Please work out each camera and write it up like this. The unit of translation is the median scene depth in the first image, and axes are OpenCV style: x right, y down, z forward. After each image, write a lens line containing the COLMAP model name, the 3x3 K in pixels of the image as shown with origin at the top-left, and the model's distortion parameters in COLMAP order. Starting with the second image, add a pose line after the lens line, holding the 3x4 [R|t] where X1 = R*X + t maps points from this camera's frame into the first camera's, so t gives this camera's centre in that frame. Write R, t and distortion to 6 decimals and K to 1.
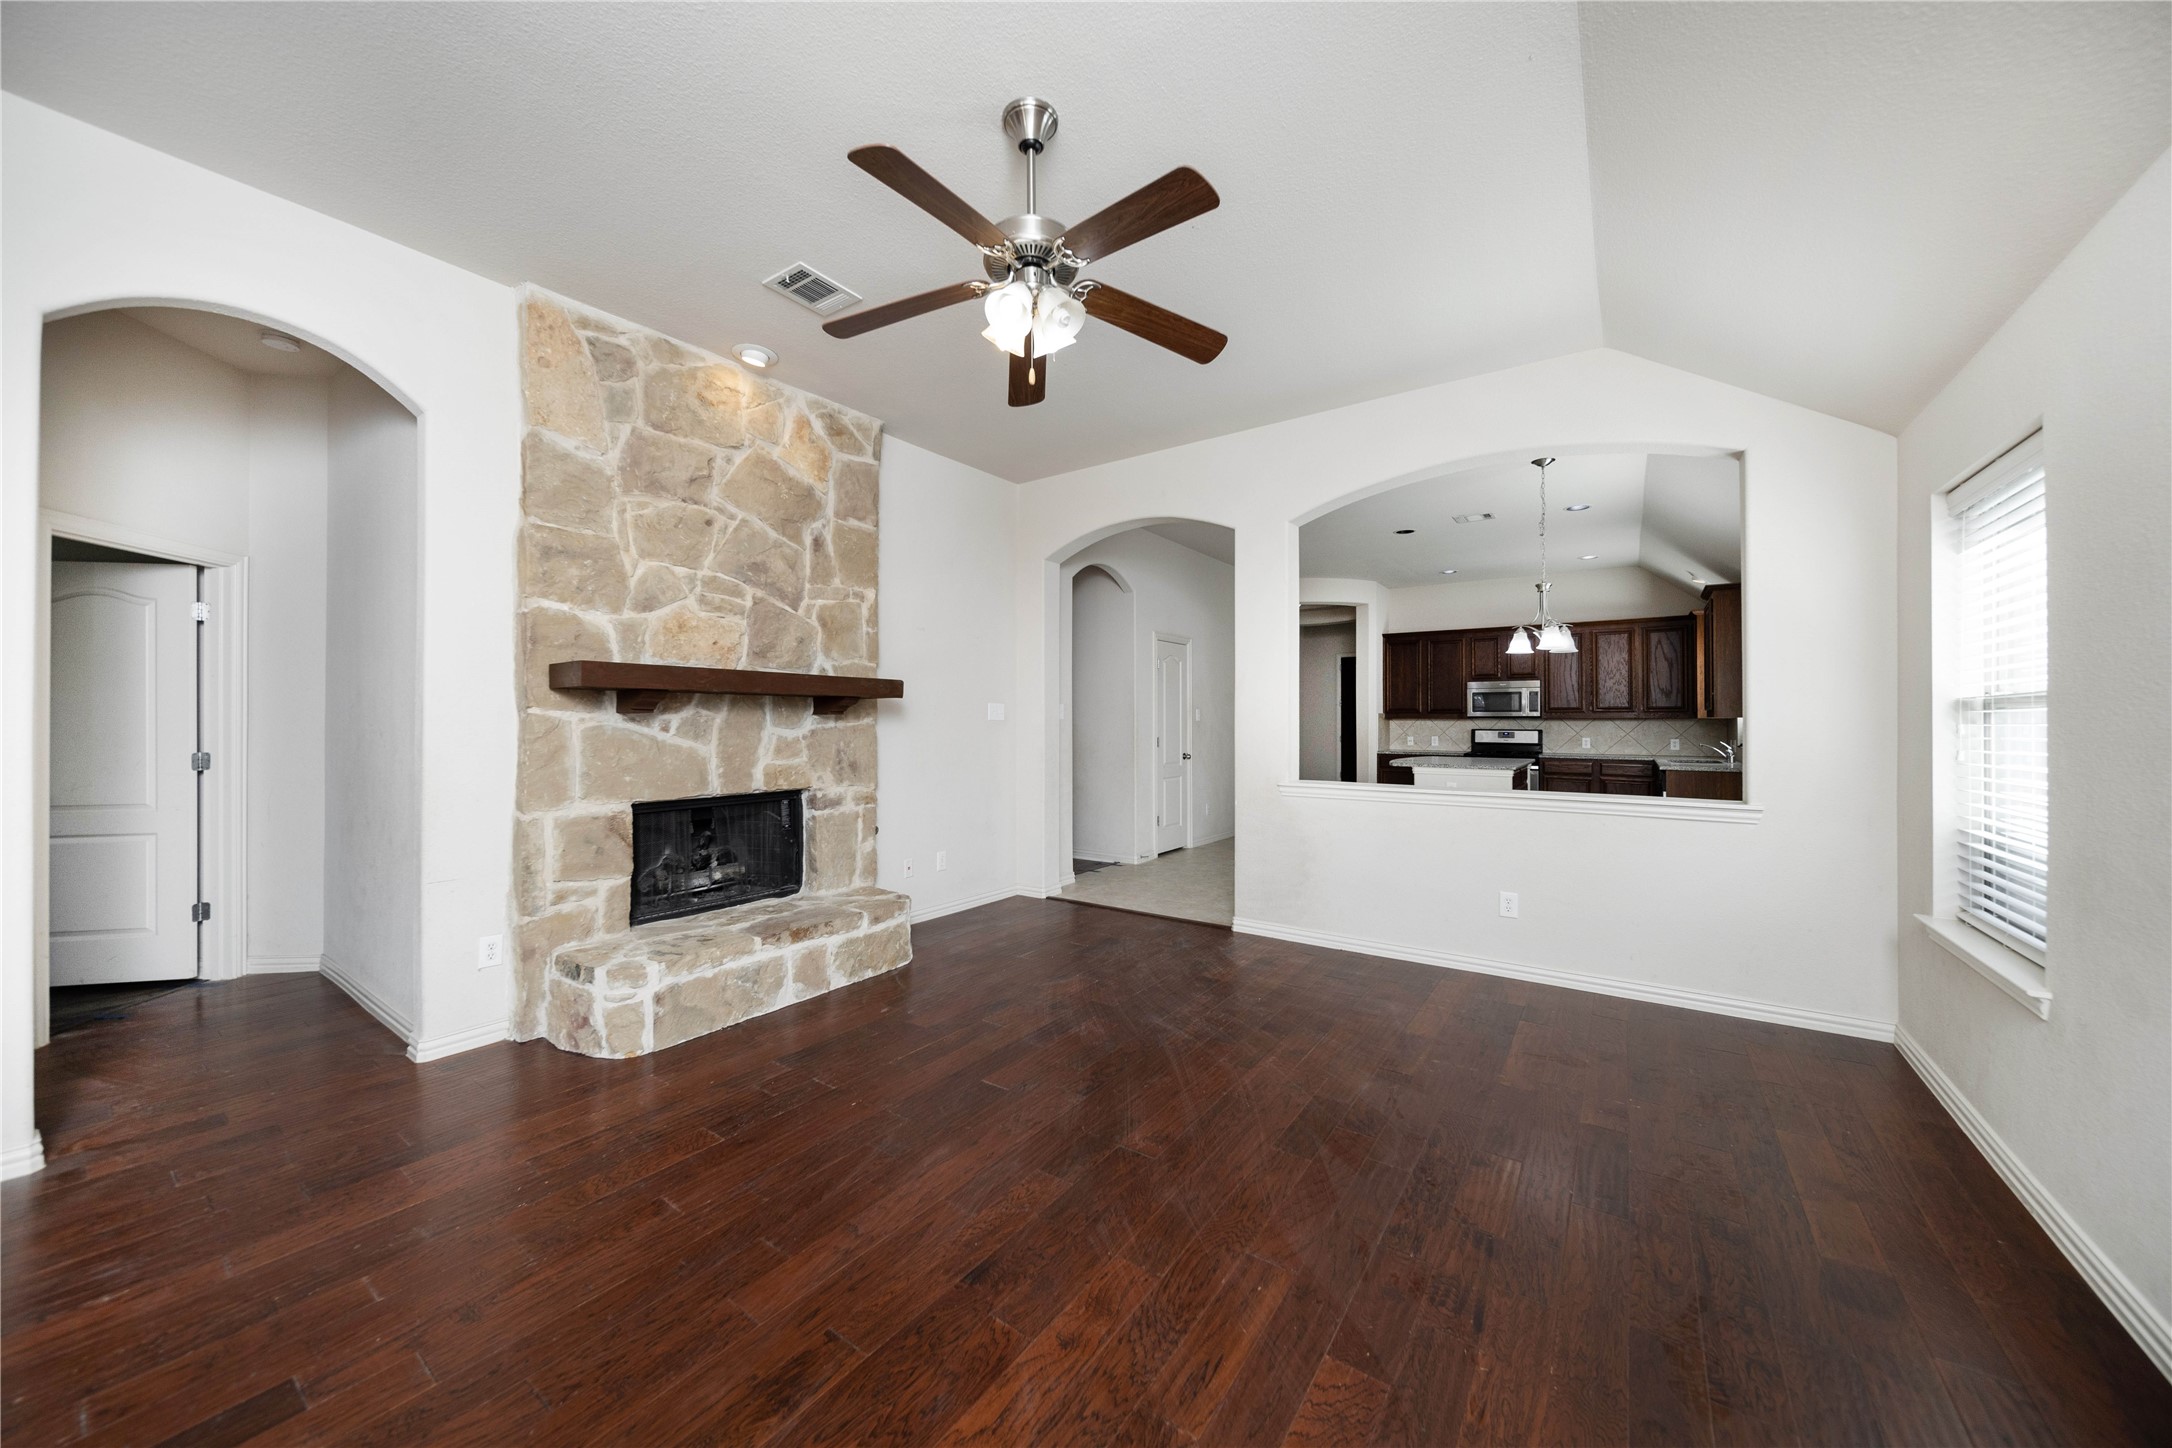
lens RADIAL K [[769.3, 0, 1064.6], [0, 769.3, 716.3], [0, 0, 1]] dist [-0.002126, -0.000048]
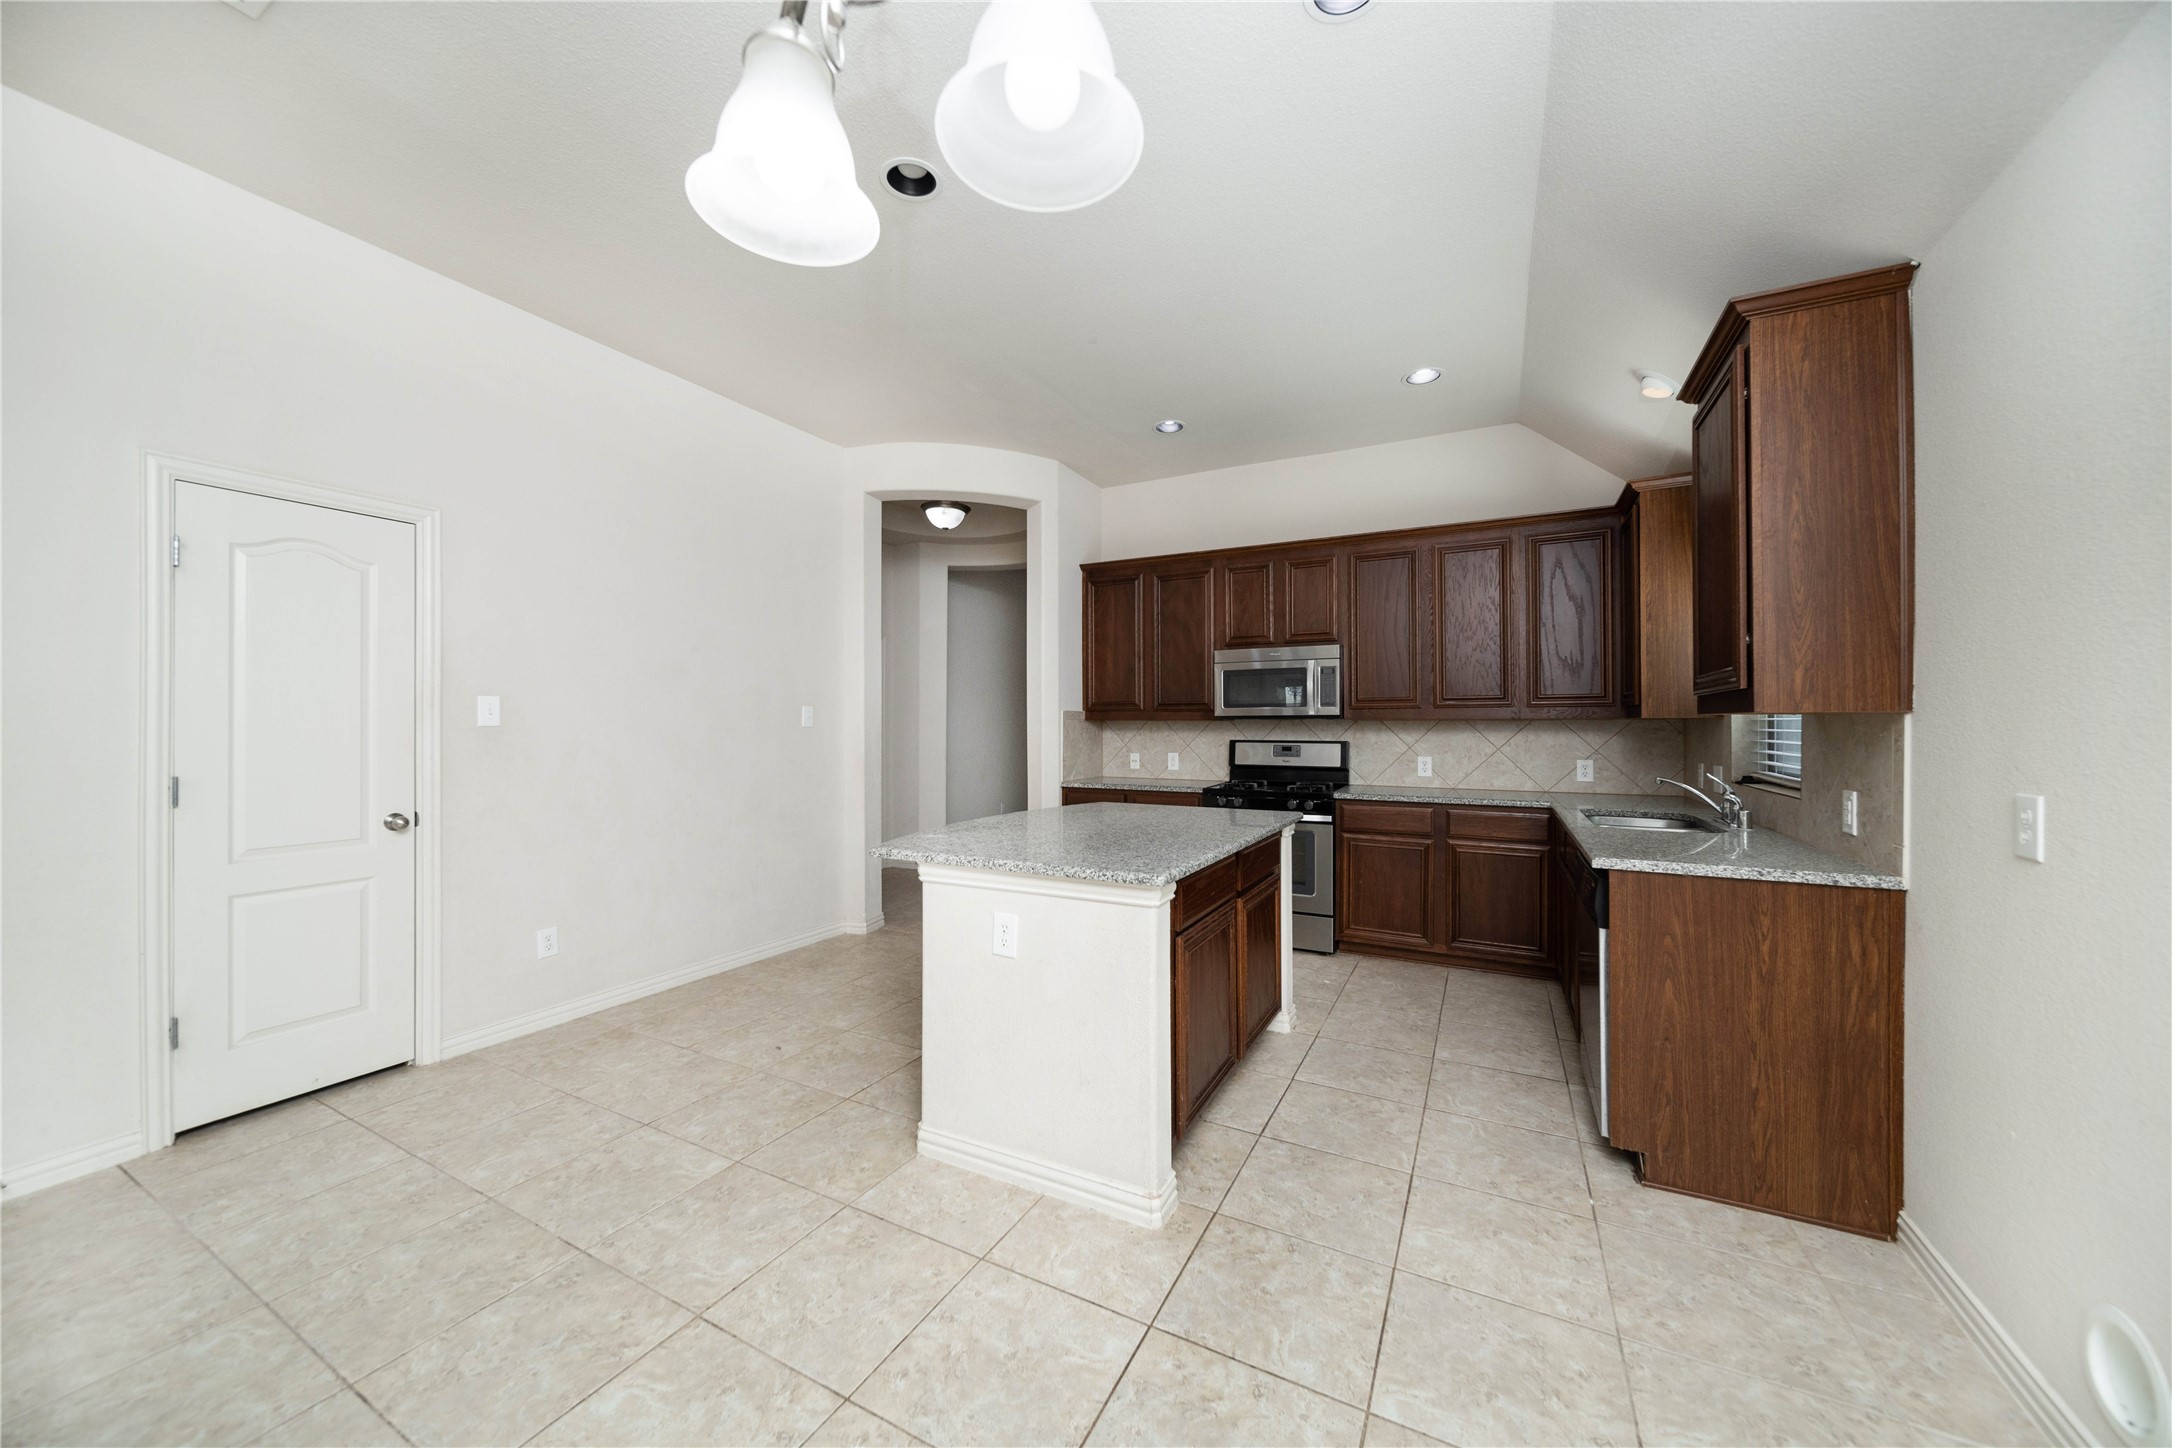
lens RADIAL K [[769.3, 0, 1073.0], [0, 769.3, 722.9], [0, 0, 1]] dist [-0.002126, -0.000048]
pose [[0.991403, -0.001388, 0.130835, 0.550946], [0.001080, 0.999996, 0.002421, 0.005018], [-0.130838, -0.002258, 0.991401, 0.758410]]
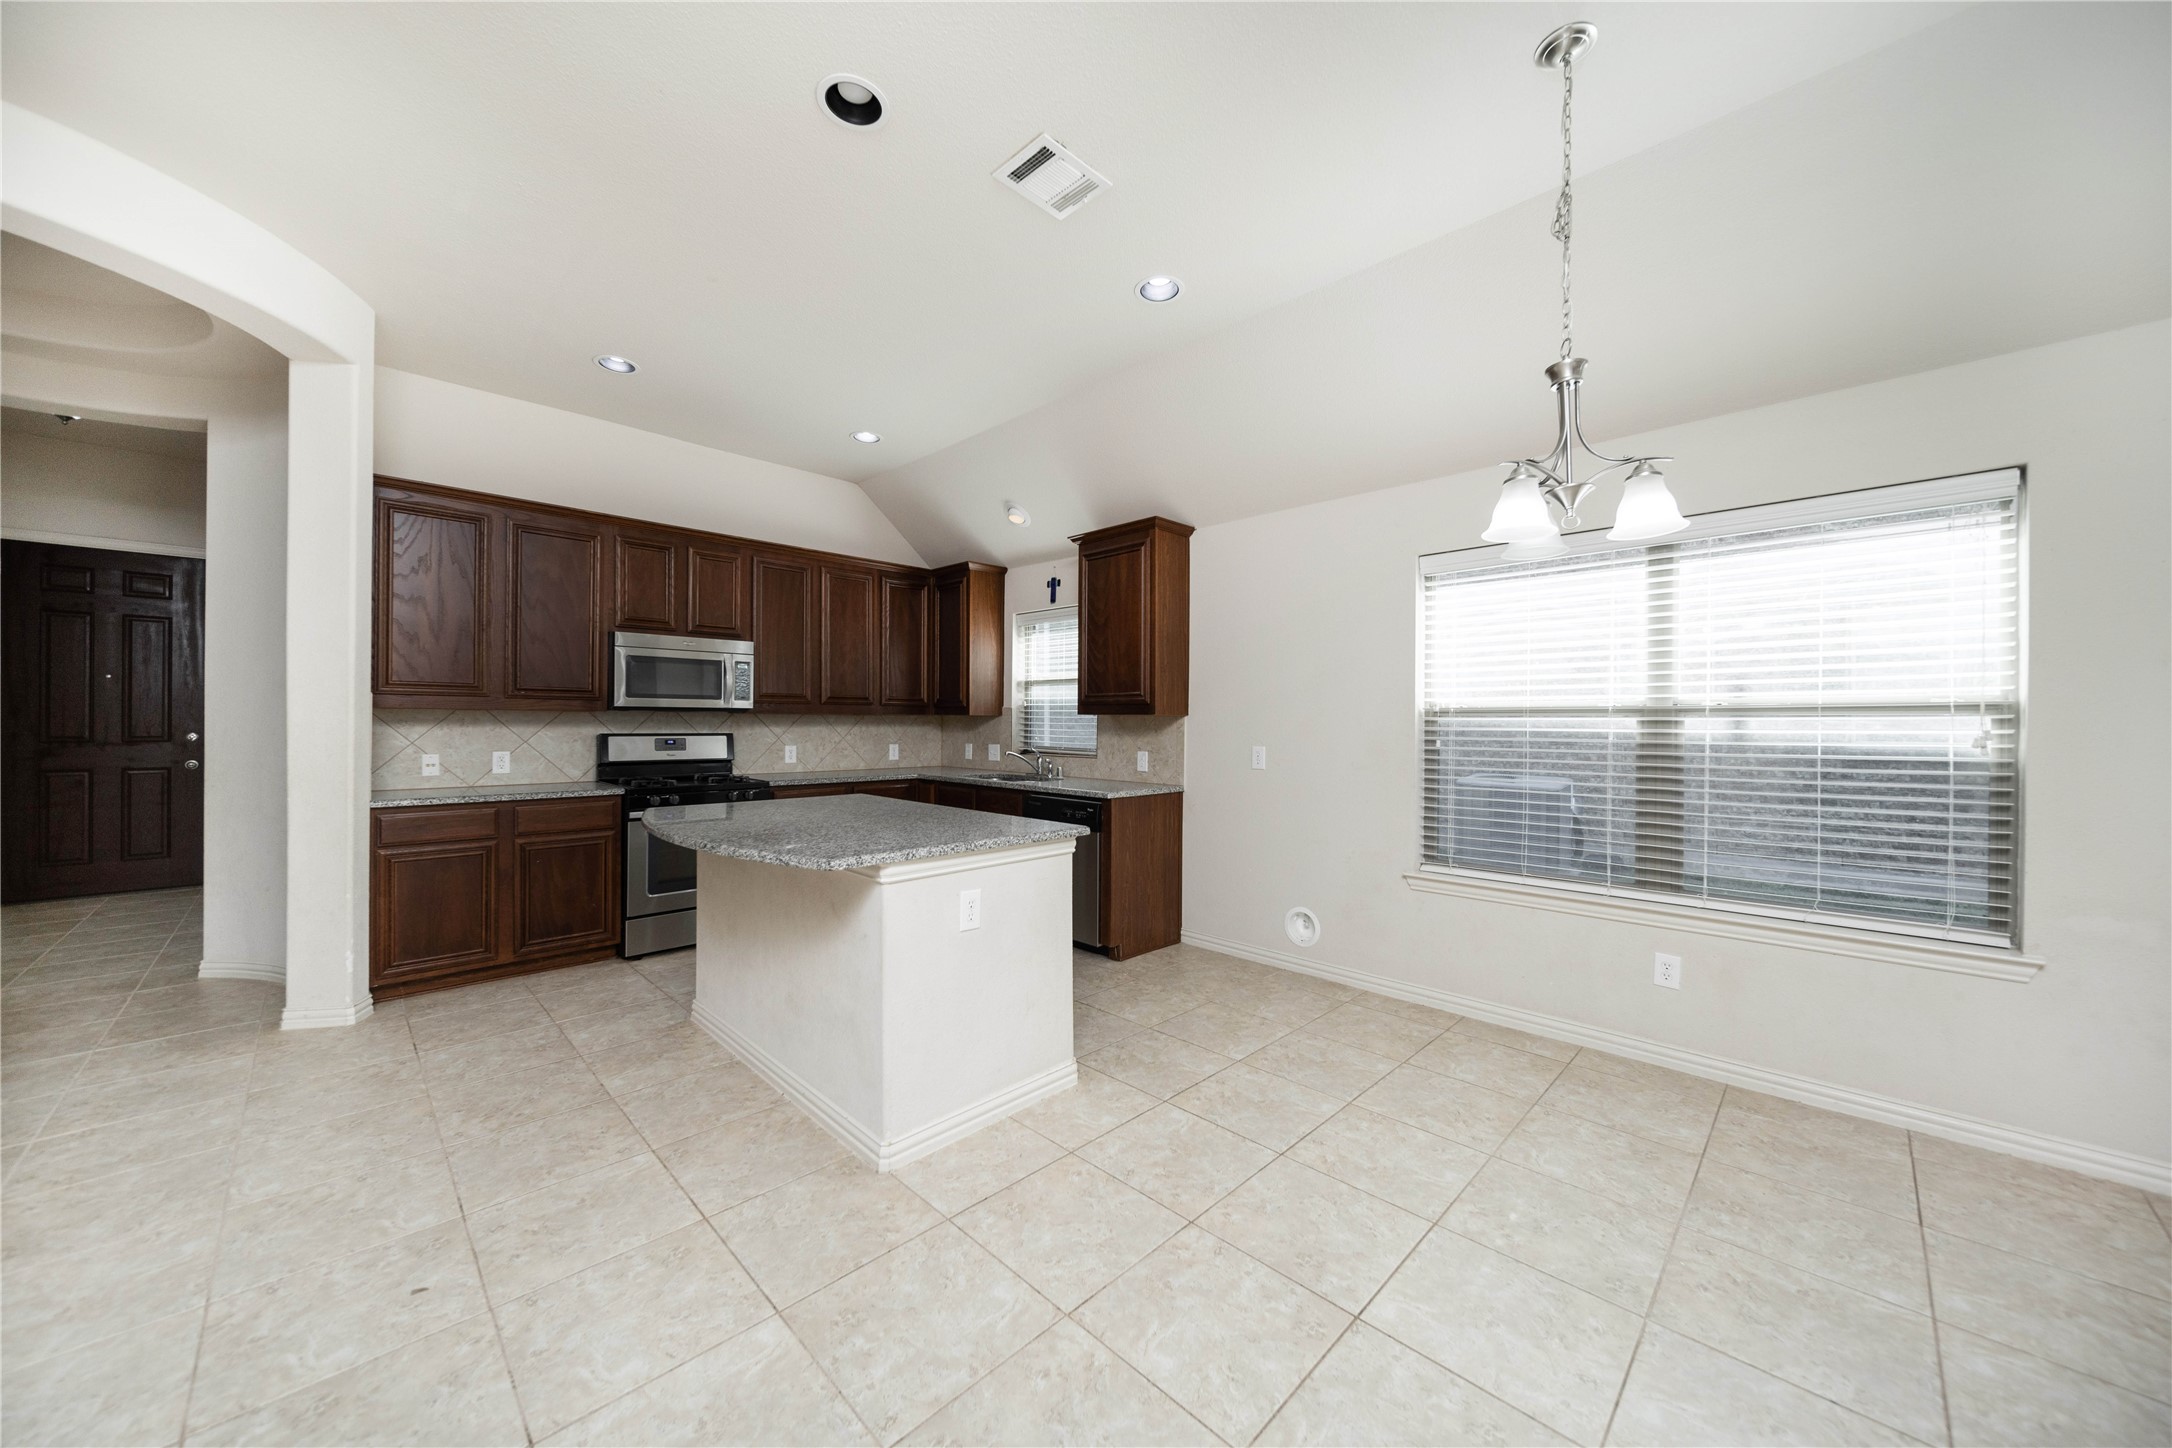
lens RADIAL K [[769.3, 0, 1080.5], [0, 769.3, 721.2], [0, 0, 1]] dist [-0.002126, -0.000048]
pose [[0.160028, 0.000461, 0.987112, 0.184431], [-0.012865, 0.999916, 0.001619, 0.006823], [-0.987029, -0.012959, 0.160020, 1.002934]]
